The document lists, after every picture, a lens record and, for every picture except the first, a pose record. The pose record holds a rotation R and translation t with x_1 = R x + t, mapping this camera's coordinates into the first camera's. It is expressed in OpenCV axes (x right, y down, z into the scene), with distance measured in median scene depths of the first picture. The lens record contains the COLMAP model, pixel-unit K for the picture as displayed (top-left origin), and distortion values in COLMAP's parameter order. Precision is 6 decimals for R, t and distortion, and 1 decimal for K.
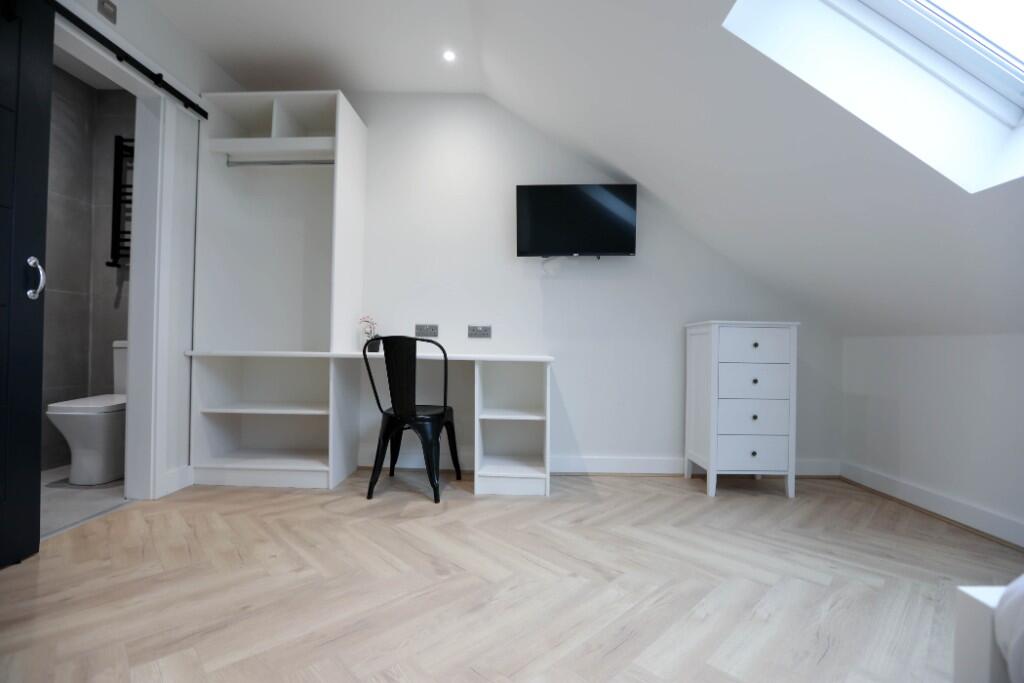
lens RADIAL K [[463.3, 0, 512.0], [0, 463.3, 341.5], [0, 0, 1]] dist [-0.046662, 0.000046]
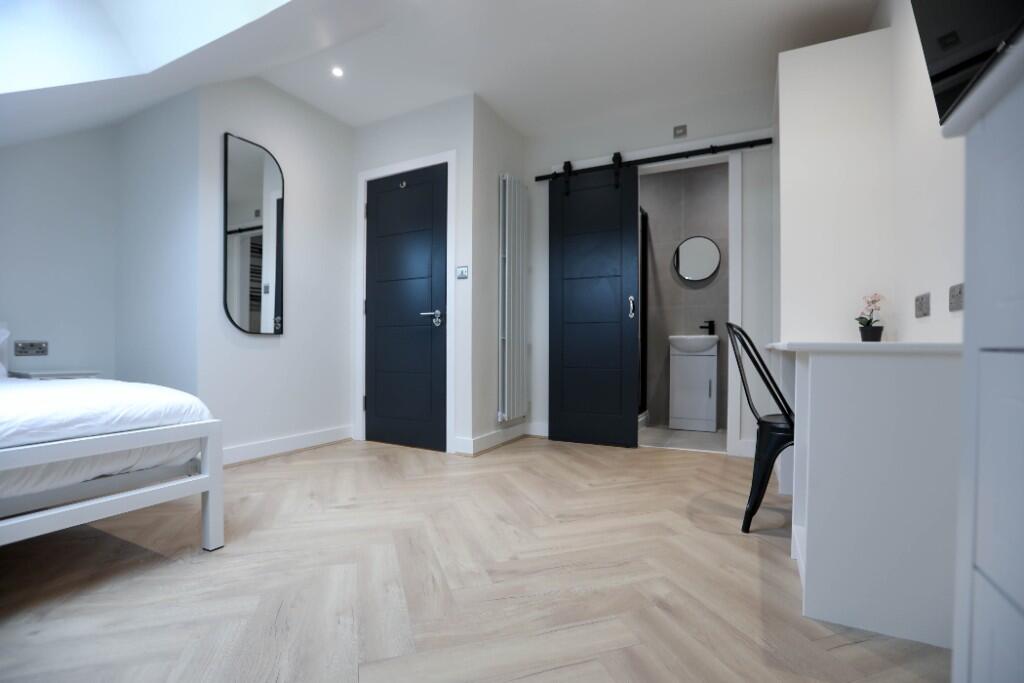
lens RADIAL K [[462.6, 0, 504.1], [0, 462.6, 348.3], [0, 0, 1]] dist [-0.058466, -0.000199]
pose [[-0.443173, -0.012923, -0.896343, 0.937011], [0.001324, 0.999886, -0.015071, 0.064034], [0.896435, -0.007866, -0.443105, 1.285823]]
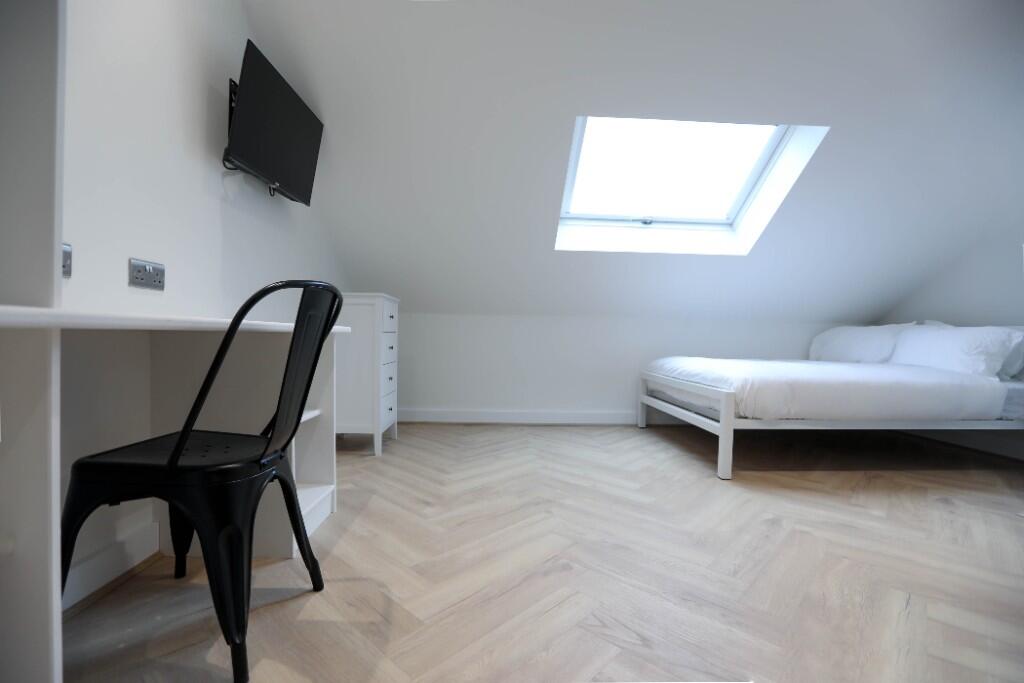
lens RADIAL K [[462.6, 0, 504.1], [0, 462.6, 348.3], [0, 0, 1]] dist [-0.058466, -0.000199]
pose [[-0.047209, -0.042744, 0.997970, -0.929531], [-0.034222, 0.998567, 0.041151, 0.038621], [-0.998299, -0.032210, -0.048604, 1.071815]]
